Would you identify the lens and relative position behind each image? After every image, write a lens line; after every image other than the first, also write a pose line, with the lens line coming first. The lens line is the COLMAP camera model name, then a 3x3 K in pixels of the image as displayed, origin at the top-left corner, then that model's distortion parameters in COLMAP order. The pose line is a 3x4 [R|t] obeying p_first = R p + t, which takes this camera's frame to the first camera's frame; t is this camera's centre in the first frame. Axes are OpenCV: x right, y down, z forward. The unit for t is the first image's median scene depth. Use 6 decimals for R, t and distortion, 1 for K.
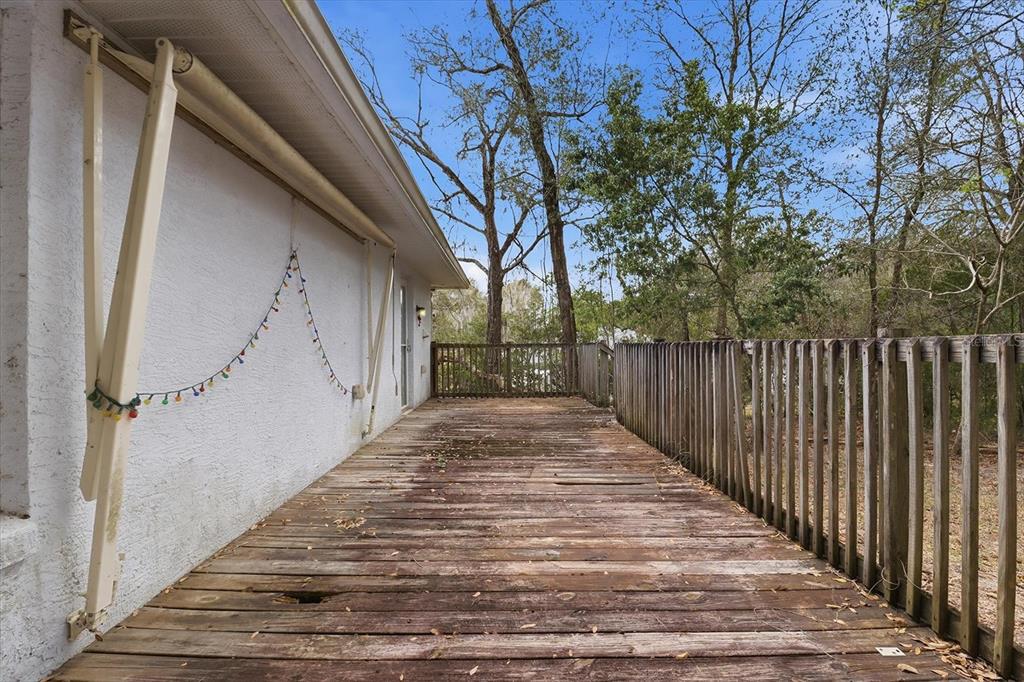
lens RADIAL K [[473.9, 0, 511.3], [0, 473.9, 339.0], [0, 0, 1]] dist [0.001109, -0.013360]
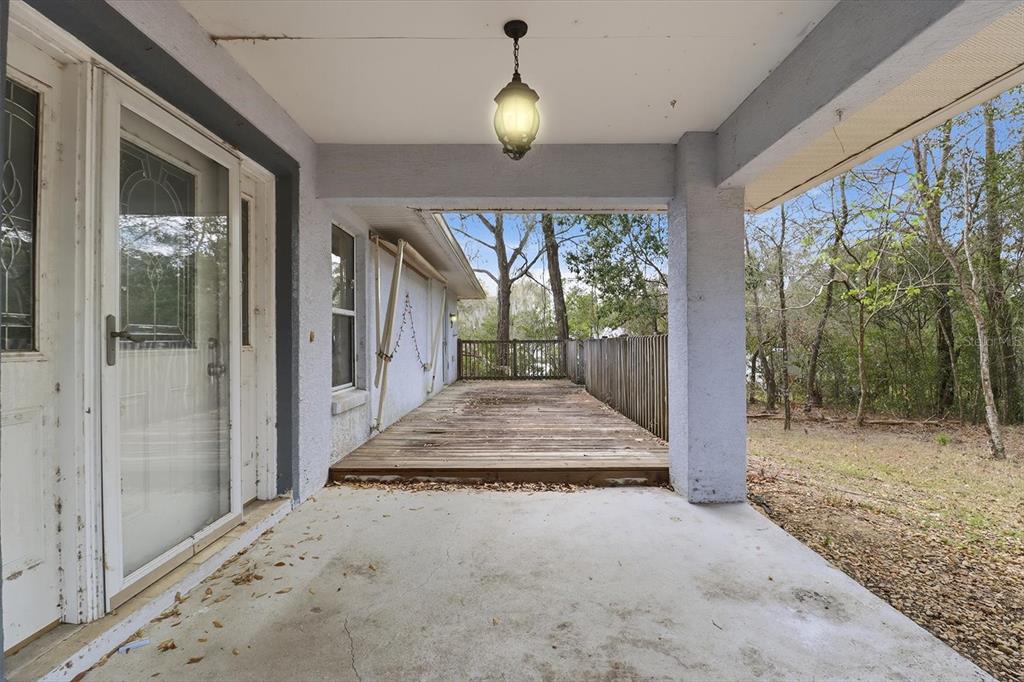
lens RADIAL K [[473.9, 0, 511.3], [0, 473.9, 339.0], [0, 0, 1]] dist [0.001109, -0.013360]
pose [[0.999866, -0.001216, -0.016312, 0.005828], [0.001281, 0.999991, 0.004005, 0.001129], [0.016307, -0.004025, 0.999859, -0.288605]]
